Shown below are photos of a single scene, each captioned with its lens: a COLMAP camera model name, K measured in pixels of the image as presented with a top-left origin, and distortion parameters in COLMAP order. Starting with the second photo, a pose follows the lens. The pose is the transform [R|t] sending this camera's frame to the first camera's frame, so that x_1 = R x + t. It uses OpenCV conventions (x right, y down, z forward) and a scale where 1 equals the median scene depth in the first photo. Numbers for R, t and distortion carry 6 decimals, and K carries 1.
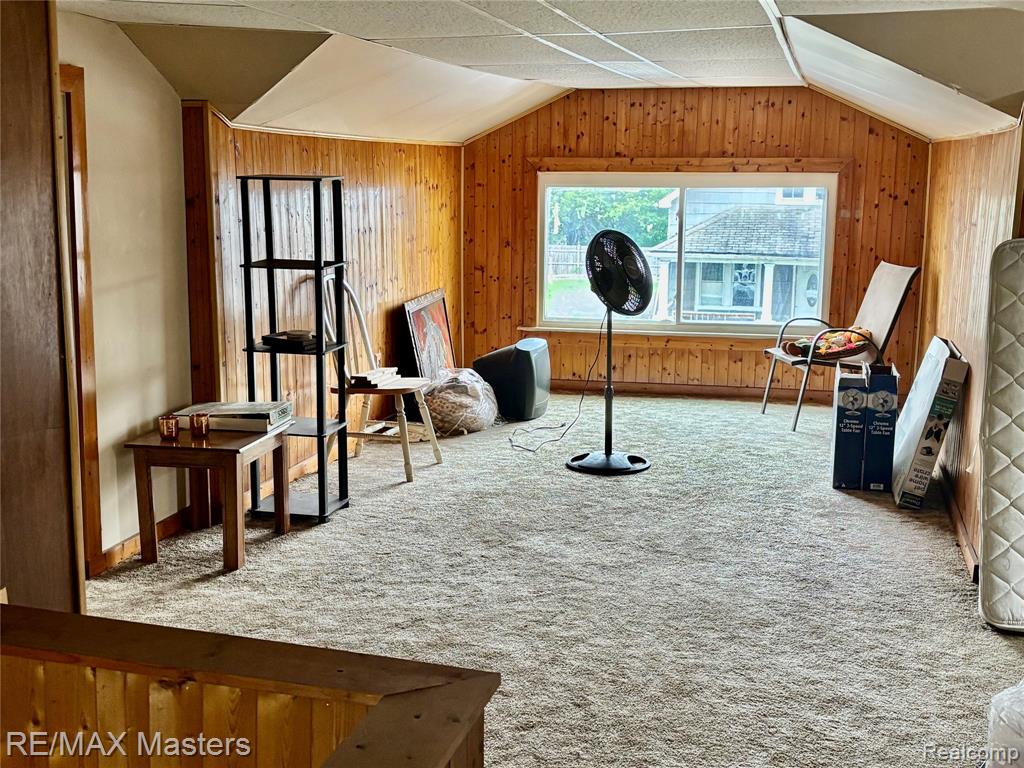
lens RADIAL K [[1239.7, 0, 512.0], [0, 1239.7, 384.0], [0, 0, 1]] dist [0.092159, -0.033506]
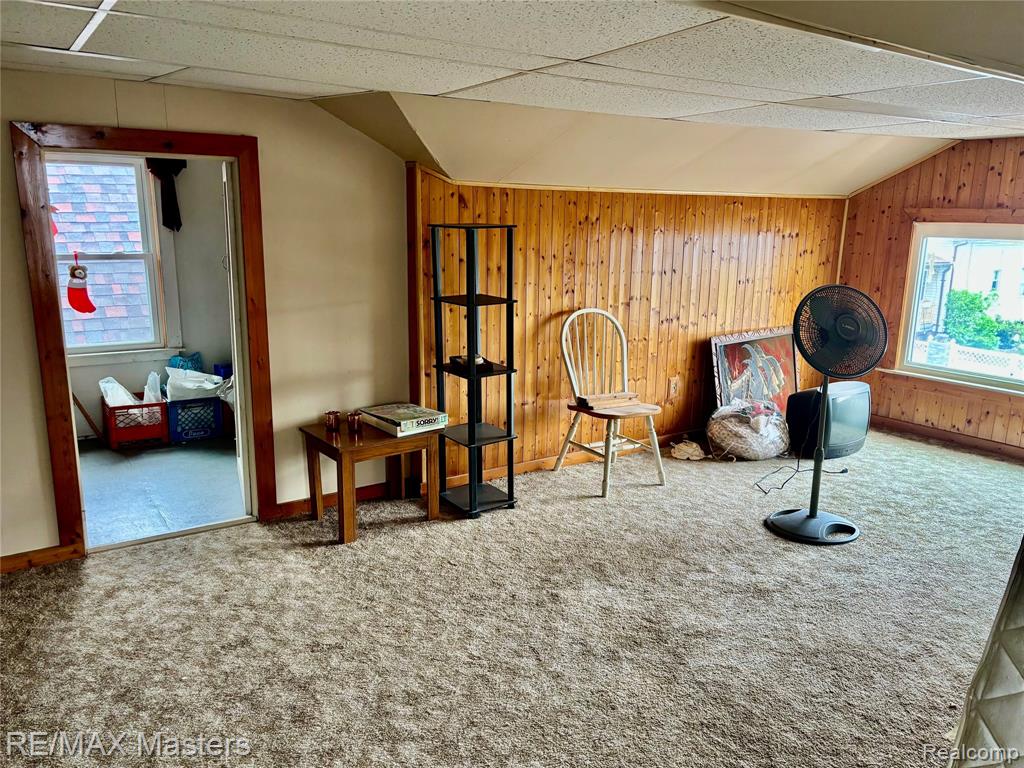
lens RADIAL K [[772.2, 0, 512.0], [0, 772.2, 384.0], [0, 0, 1]] dist [0.061724, -0.095261]
pose [[0.747888, 0.145182, -0.647754, 0.281019], [-0.120488, 0.989271, 0.082613, -0.067668], [0.652799, 0.016261, 0.757357, 0.388541]]
